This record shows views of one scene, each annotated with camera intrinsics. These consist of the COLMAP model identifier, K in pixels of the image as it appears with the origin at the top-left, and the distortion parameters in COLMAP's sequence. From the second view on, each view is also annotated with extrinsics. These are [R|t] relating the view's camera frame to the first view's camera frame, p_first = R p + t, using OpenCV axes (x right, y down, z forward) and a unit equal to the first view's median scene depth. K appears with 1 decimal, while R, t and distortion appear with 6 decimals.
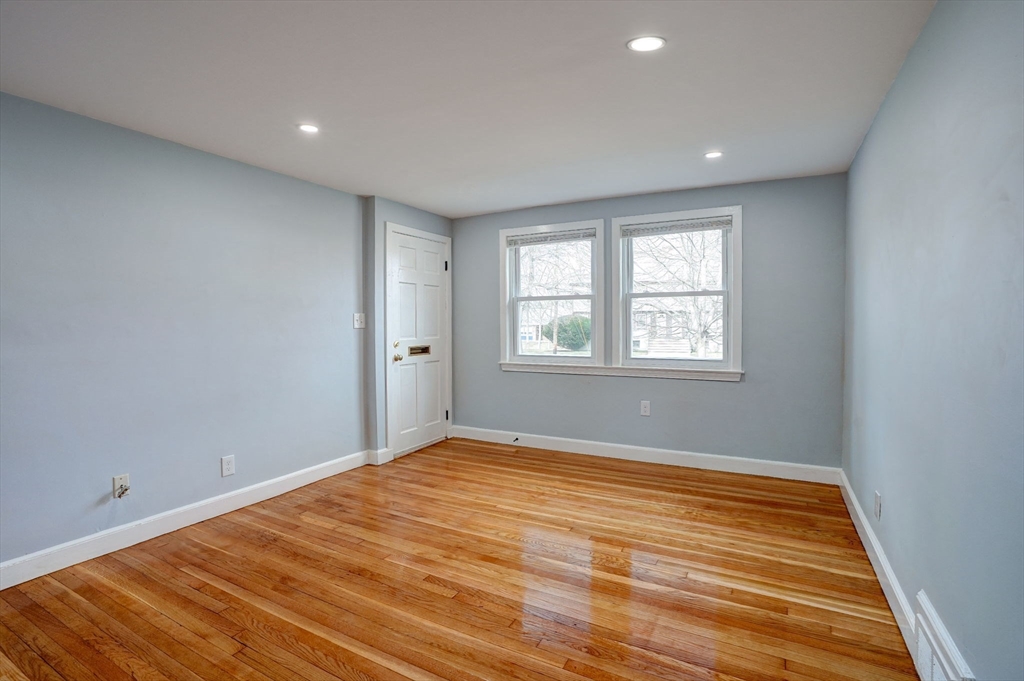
lens RADIAL K [[472.1, 0, 509.5], [0, 472.1, 334.5], [0, 0, 1]] dist [-0.079800, 0.031606]
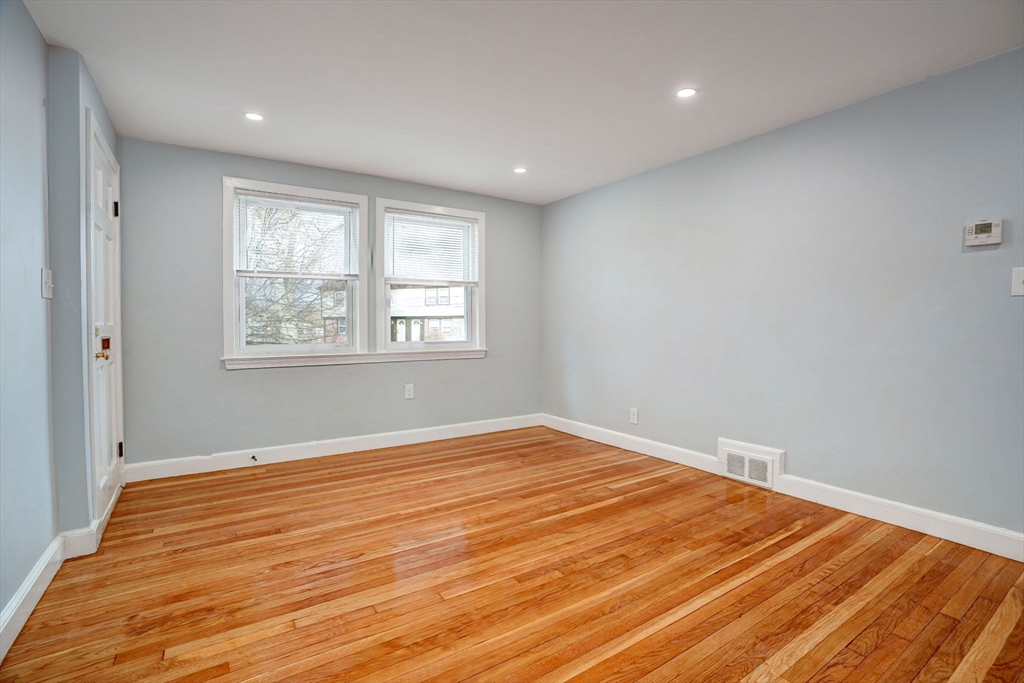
lens RADIAL K [[472.1, 0, 509.5], [0, 472.1, 335.5], [0, 0, 1]] dist [-0.079800, 0.031606]
pose [[0.479529, -0.017316, 0.877355, -0.598759], [0.022675, 0.999716, 0.007338, 0.038892], [-0.877233, 0.016375, 0.479785, 0.374605]]
